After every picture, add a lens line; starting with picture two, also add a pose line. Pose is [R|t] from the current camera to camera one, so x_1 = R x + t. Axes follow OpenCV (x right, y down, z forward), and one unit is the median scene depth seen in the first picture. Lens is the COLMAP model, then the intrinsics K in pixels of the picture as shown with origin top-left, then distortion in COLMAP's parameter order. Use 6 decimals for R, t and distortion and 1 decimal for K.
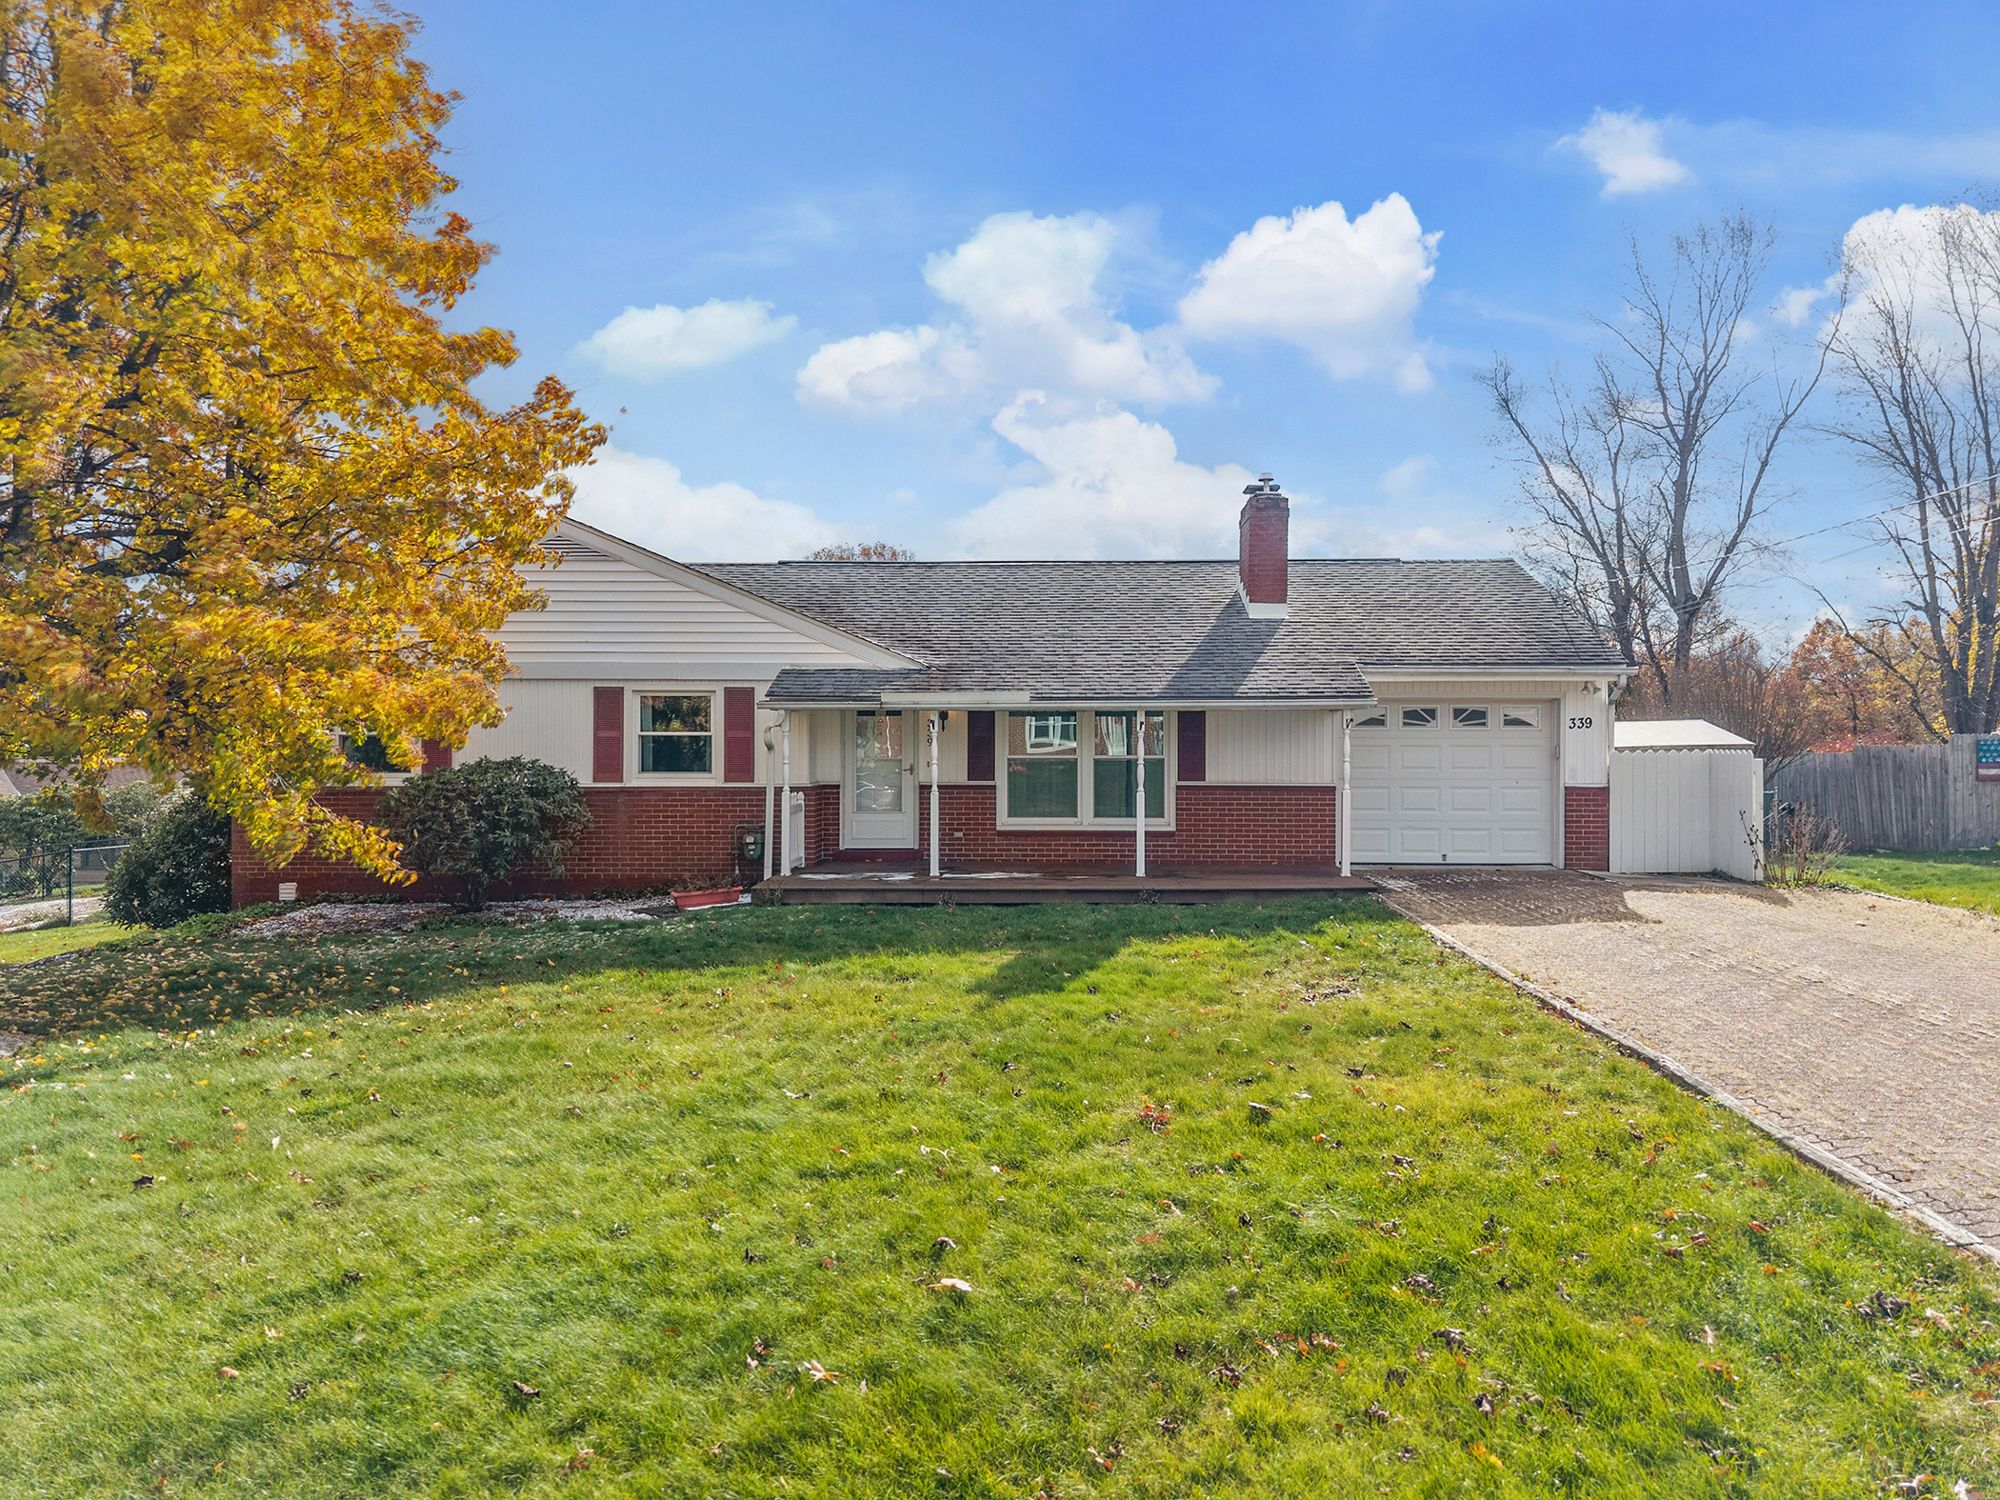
lens RADIAL K [[1338.9, 0, 1013.6], [0, 1338.9, 750.2], [0, 0, 1]] dist [0.020471, -0.018166]
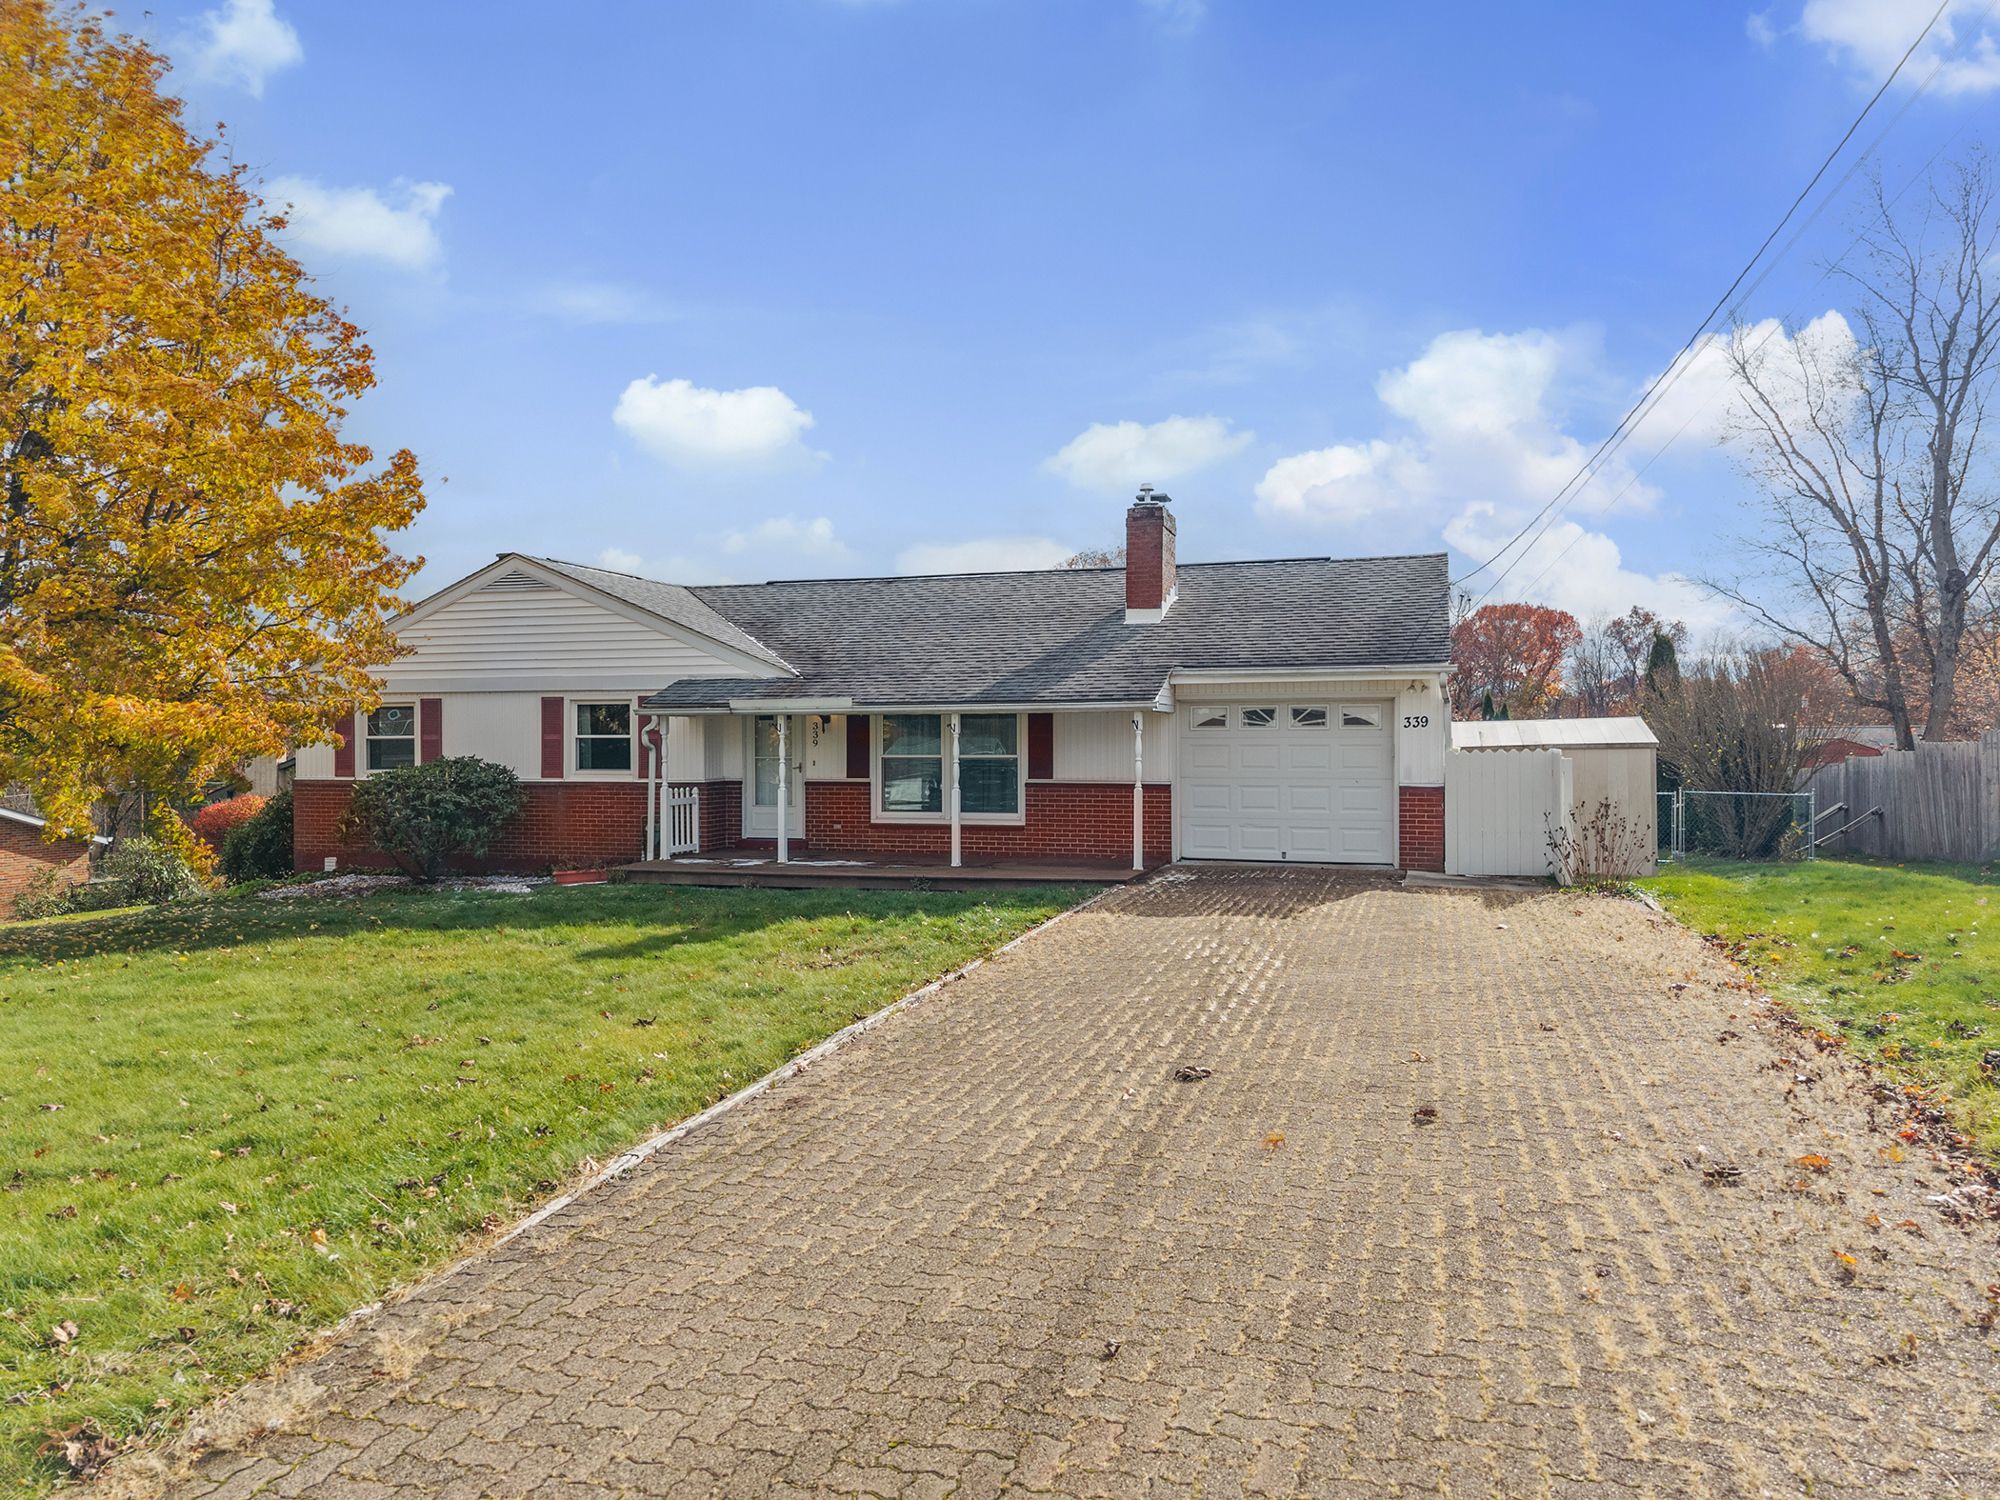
lens RADIAL K [[1338.9, 0, 1013.6], [0, 1338.9, 750.2], [0, 0, 1]] dist [0.020471, -0.018166]
pose [[0.962910, -0.001337, -0.269821, 0.405220], [0.001349, 0.999999, -0.000140, 0.000227], [0.269821, -0.000230, 0.962911, -0.032136]]
